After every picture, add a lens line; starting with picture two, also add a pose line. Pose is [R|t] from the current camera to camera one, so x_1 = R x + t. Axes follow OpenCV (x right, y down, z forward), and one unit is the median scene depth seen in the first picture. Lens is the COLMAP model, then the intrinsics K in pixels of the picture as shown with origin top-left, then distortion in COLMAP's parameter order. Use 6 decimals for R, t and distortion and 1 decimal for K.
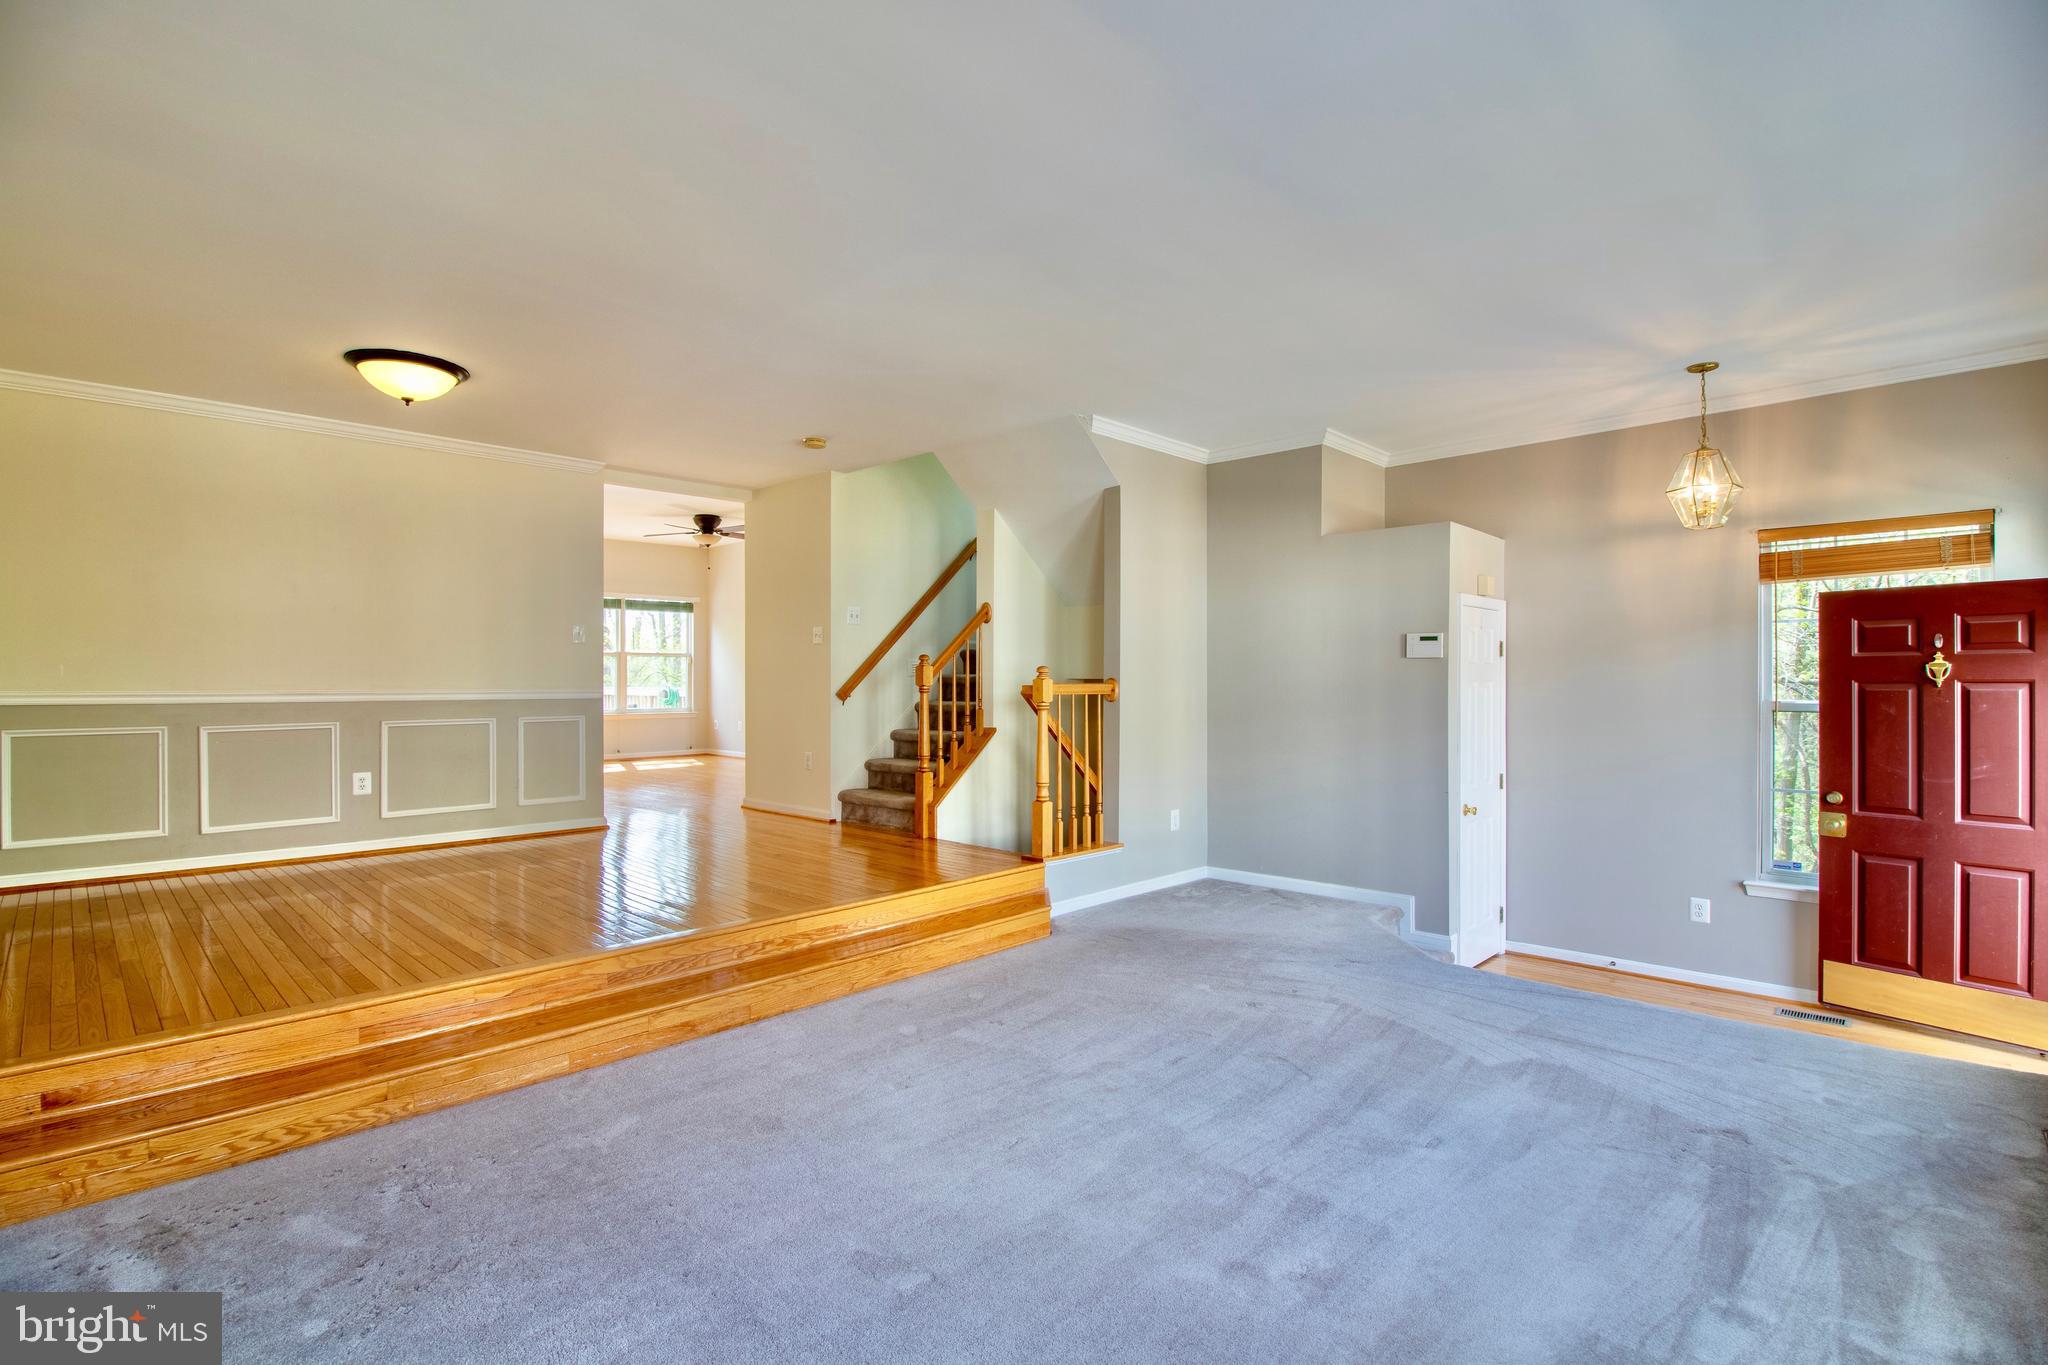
lens RADIAL K [[949.8, 0, 1028.1], [0, 949.8, 684.5], [0, 0, 1]] dist [-0.014394, -0.001700]
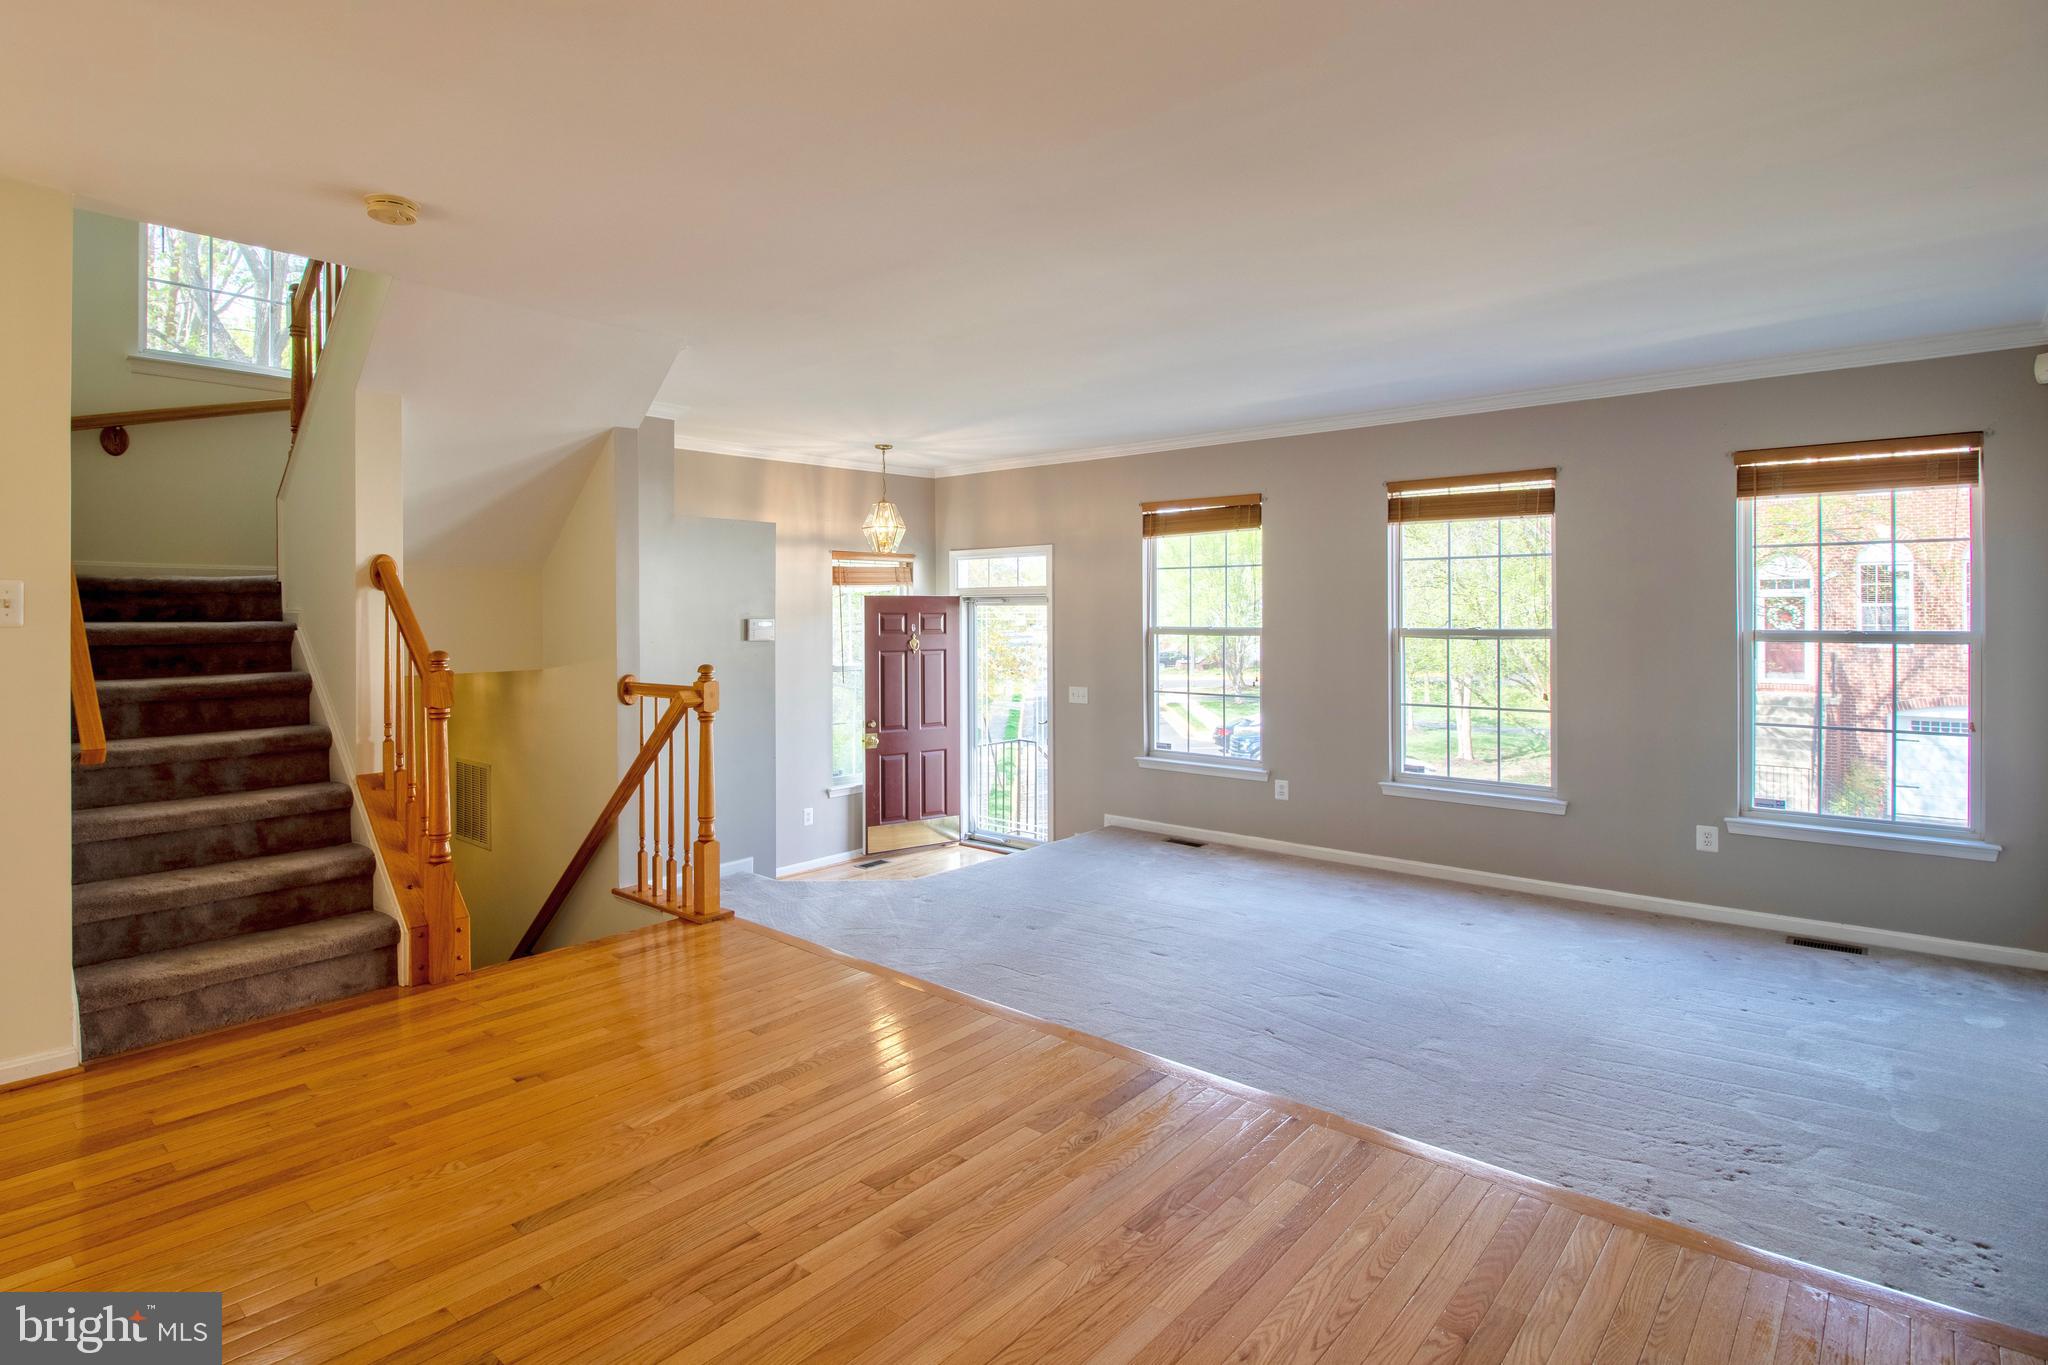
lens RADIAL K [[949.8, 0, 1023.5], [0, 949.8, 616.3], [0, 0, 1]] dist [-0.014394, -0.001700]
pose [[-0.018965, 0.005121, 0.999807, -0.737433], [0.005987, 0.999970, -0.005008, -0.051739], [-0.999802, 0.005891, -0.018995, 0.738219]]
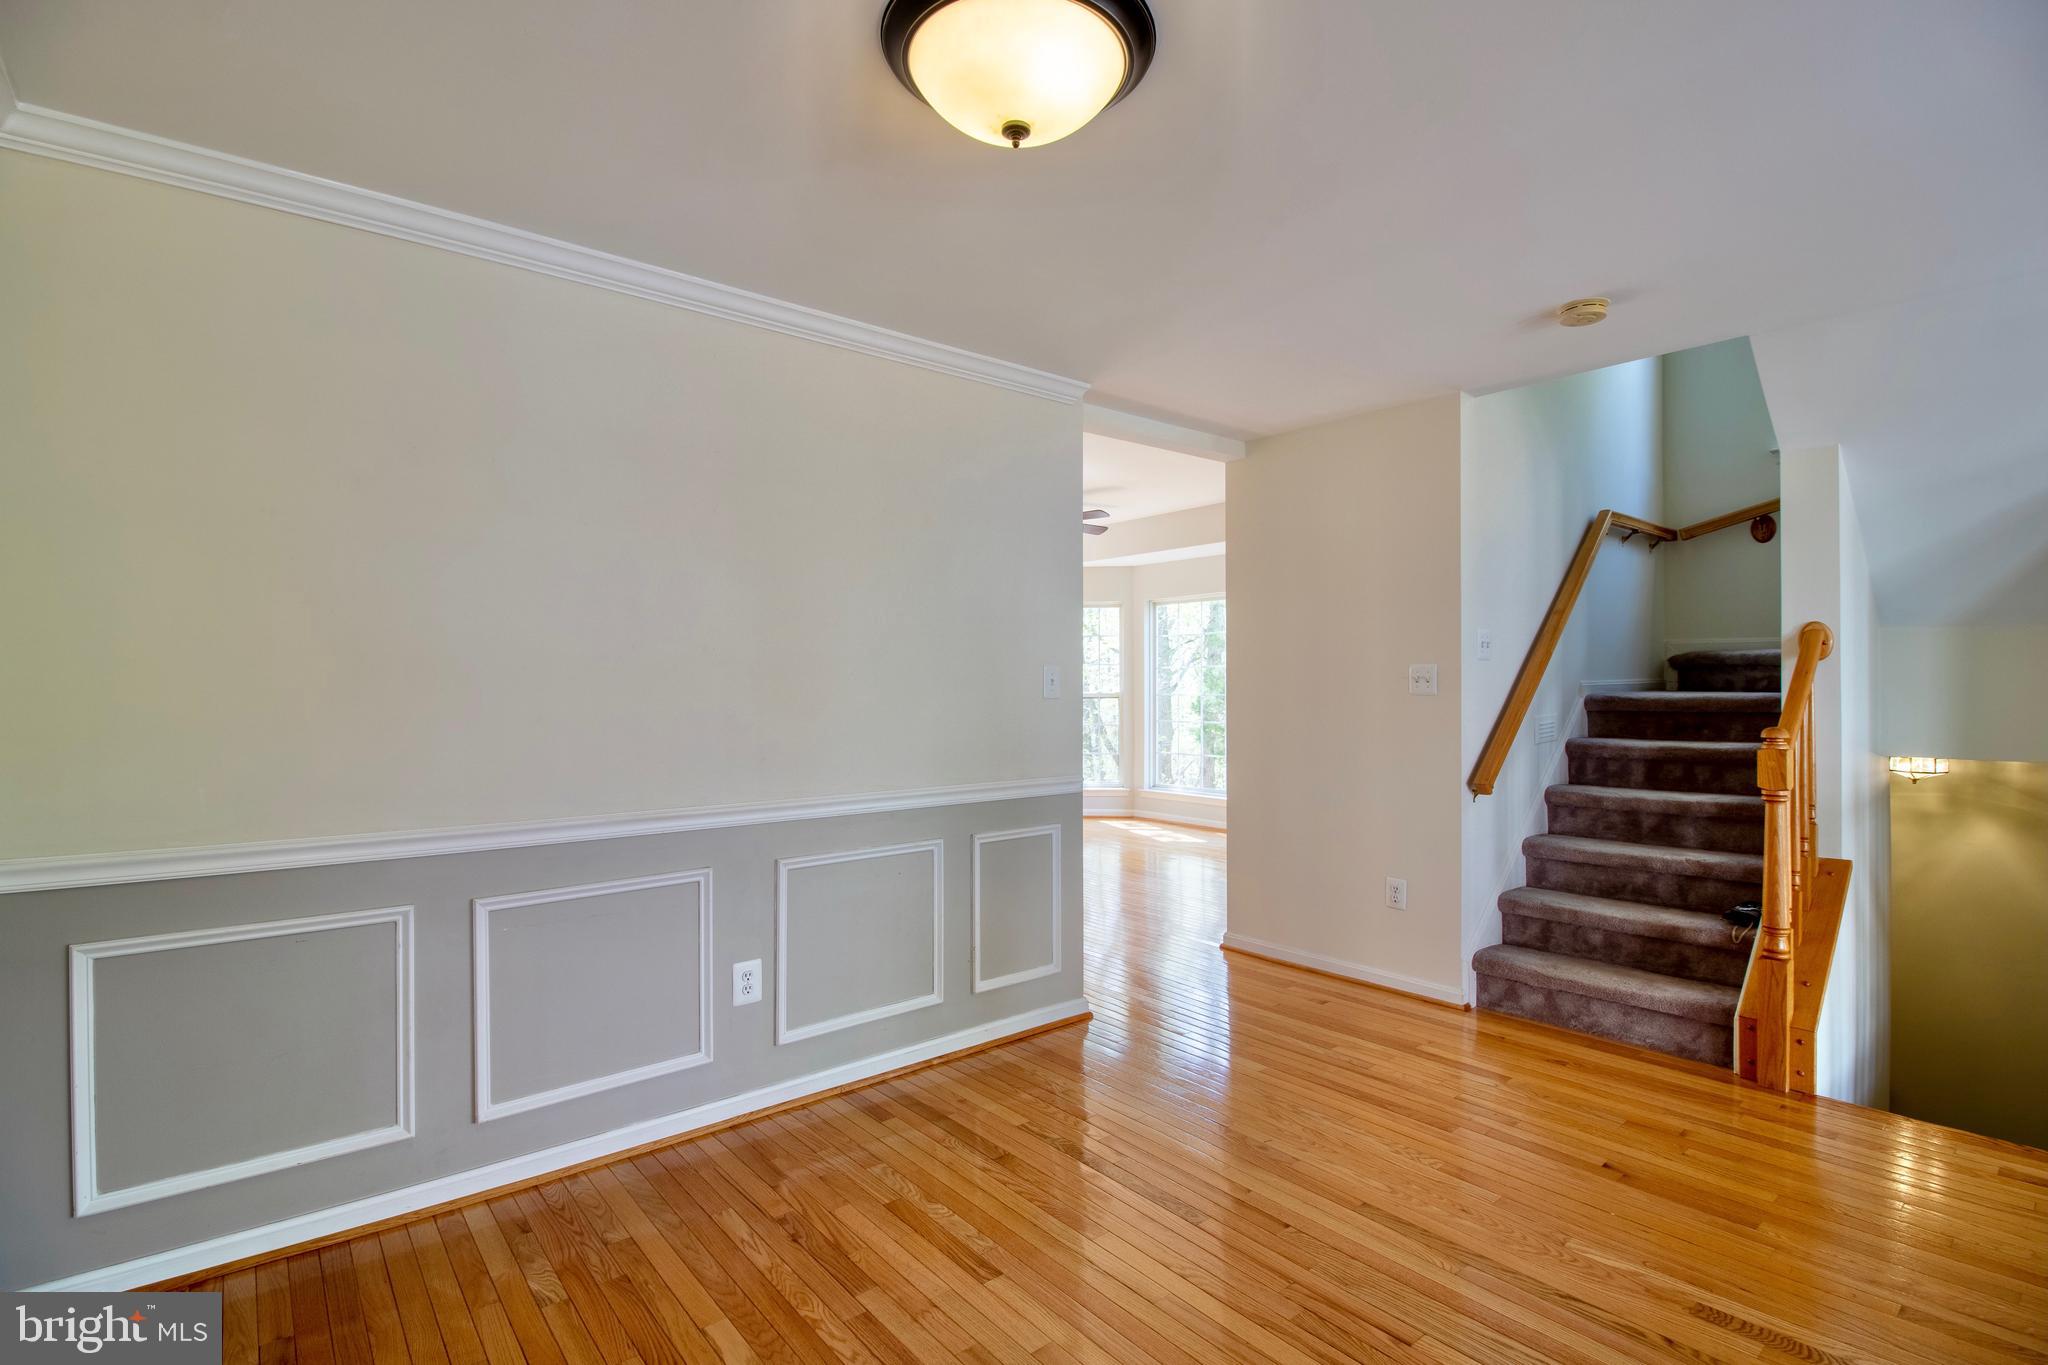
lens RADIAL K [[949.8, 0, 1024.8], [0, 949.8, 690.0], [0, 0, 1]] dist [-0.014394, -0.001700]
pose [[0.993811, 0.003321, -0.111037, -0.495249], [-0.003256, 0.999994, 0.000761, -0.055825], [0.111039, -0.000395, 0.993816, 0.497343]]
